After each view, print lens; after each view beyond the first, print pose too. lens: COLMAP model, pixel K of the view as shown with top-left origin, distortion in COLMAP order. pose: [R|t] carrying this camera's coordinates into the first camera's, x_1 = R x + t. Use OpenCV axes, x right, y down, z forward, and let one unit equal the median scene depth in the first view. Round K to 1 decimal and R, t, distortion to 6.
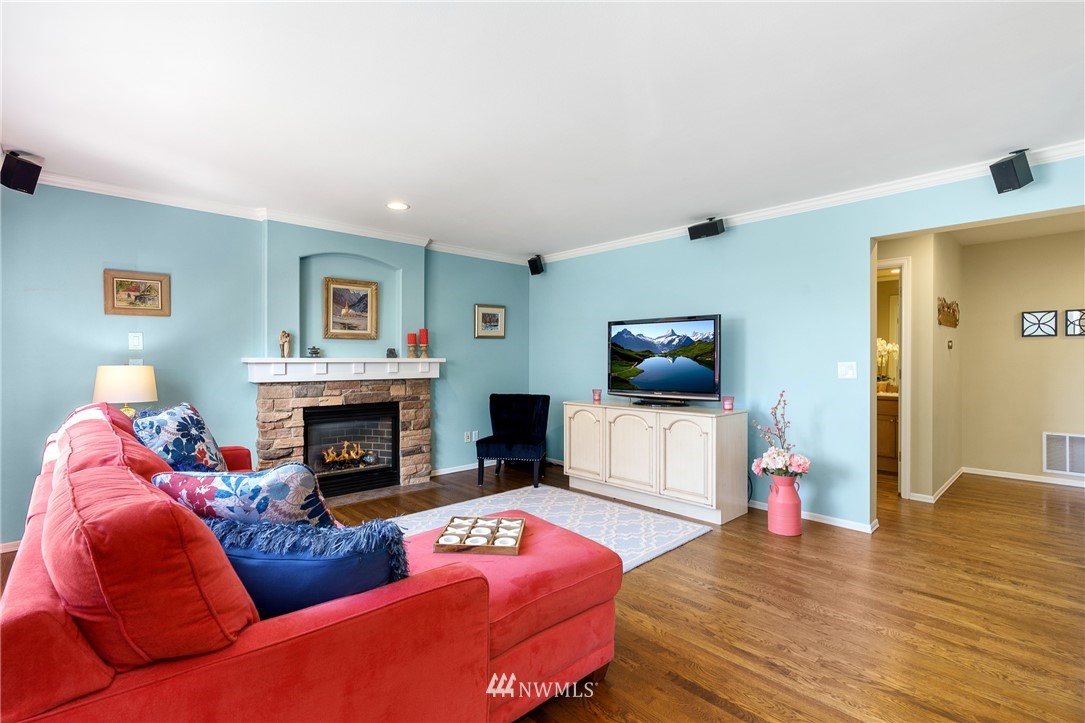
lens RADIAL K [[498.5, 0, 533.8], [0, 498.5, 363.0], [0, 0, 1]] dist [-0.009413, 0.003770]
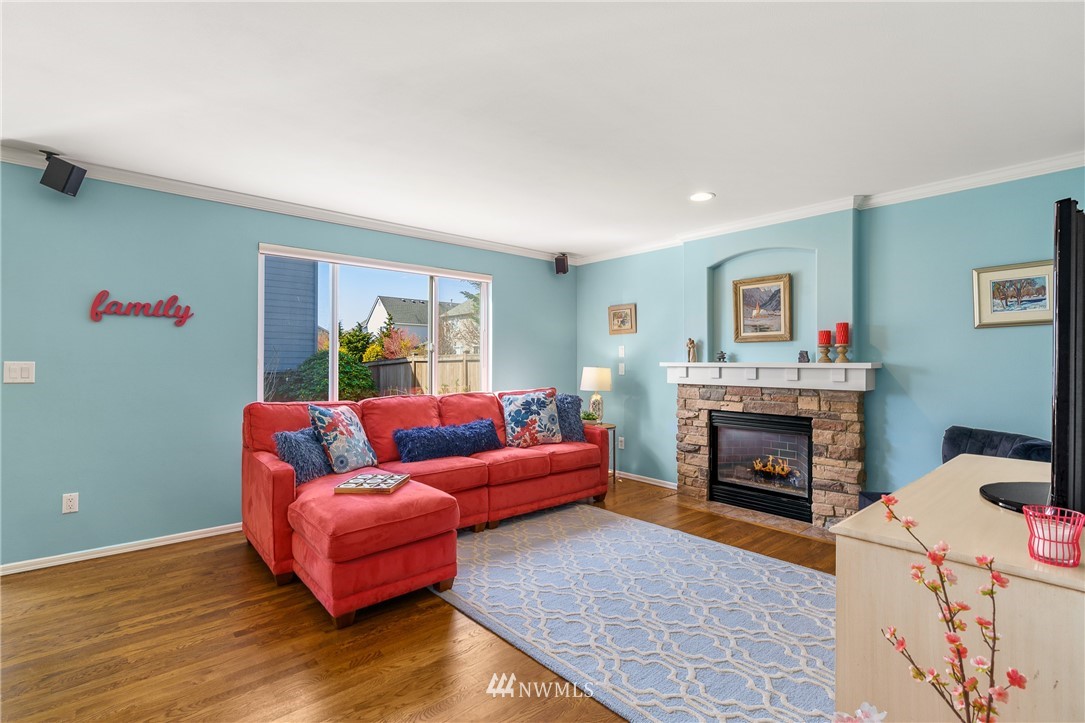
lens RADIAL K [[512.2, 0, 541.3], [0, 512.2, 355.5], [0, 0, 1]] dist [-0.003711, 0.000693]
pose [[-0.029344, -0.011876, -0.999499, 0.609330], [-0.009473, 0.999888, -0.011603, -0.008837], [0.999524, 0.009127, -0.029454, 0.653373]]
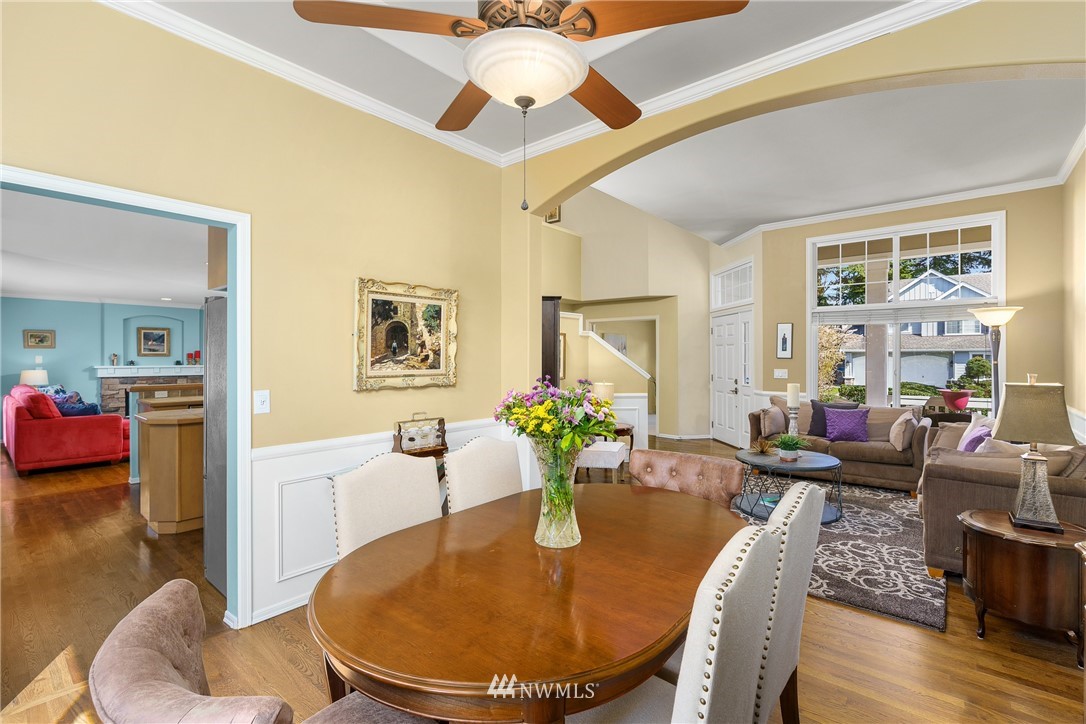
lens RADIAL K [[499.0, 0, 540.7], [0, 499.0, 359.7], [0, 0, 1]] dist [-0.009413, 0.003770]
pose [[0.993365, -0.002823, 0.114971, 1.036848], [0.003359, 0.999984, -0.004468, -0.020300], [-0.114957, 0.004825, 0.993359, -1.291920]]
